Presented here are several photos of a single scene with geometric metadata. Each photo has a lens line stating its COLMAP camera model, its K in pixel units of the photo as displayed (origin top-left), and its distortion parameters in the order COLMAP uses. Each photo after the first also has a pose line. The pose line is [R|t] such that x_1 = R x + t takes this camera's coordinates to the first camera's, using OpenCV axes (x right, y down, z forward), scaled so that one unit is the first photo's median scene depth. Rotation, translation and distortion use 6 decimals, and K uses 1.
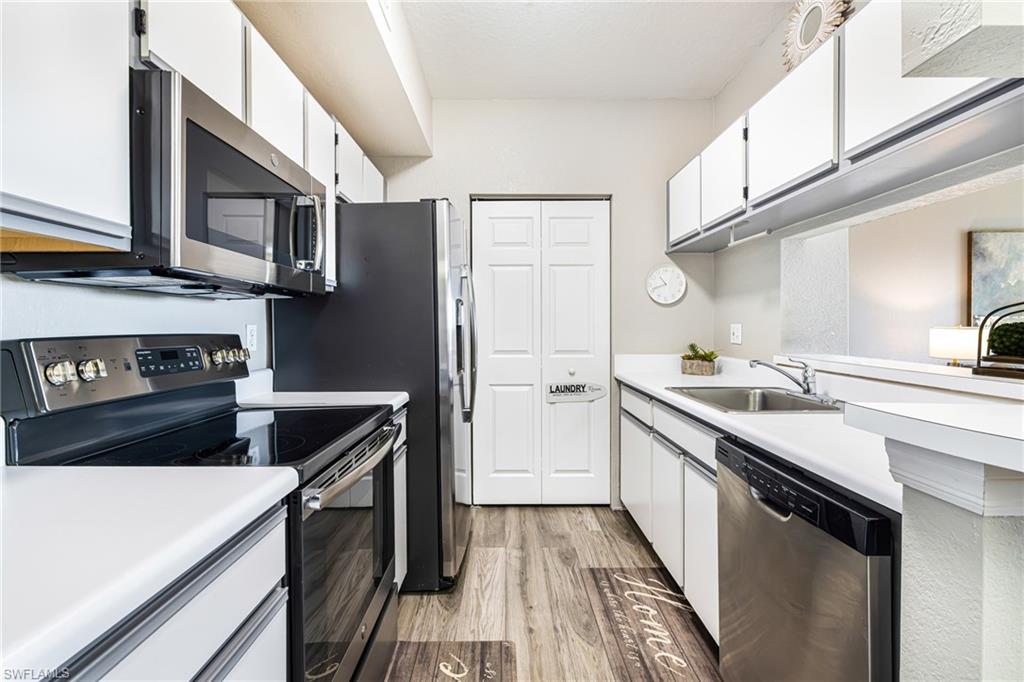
lens RADIAL K [[441.5, 0, 508.0], [0, 441.5, 332.2], [0, 0, 1]] dist [-0.005661, -0.000091]
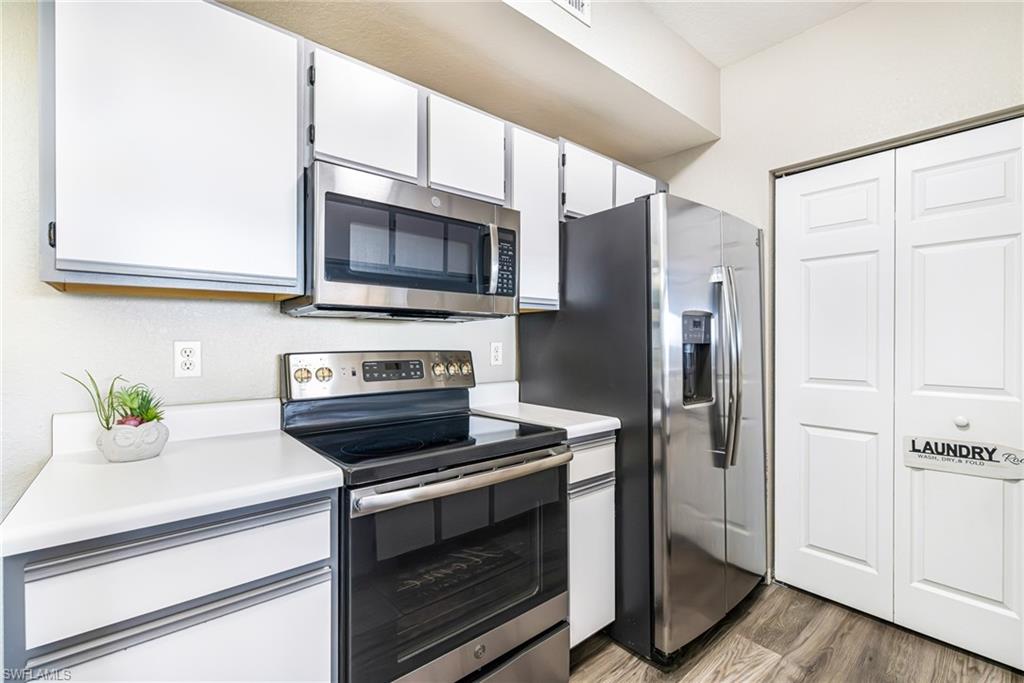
lens RADIAL K [[441.5, 0, 512.7], [0, 441.5, 341.5], [0, 0, 1]] dist [-0.005661, -0.000091]
pose [[0.648709, 0.004972, -0.761021, 0.302101], [-0.011313, 0.999931, -0.003110, -0.014222], [0.760953, 0.010627, 0.648720, 0.248481]]
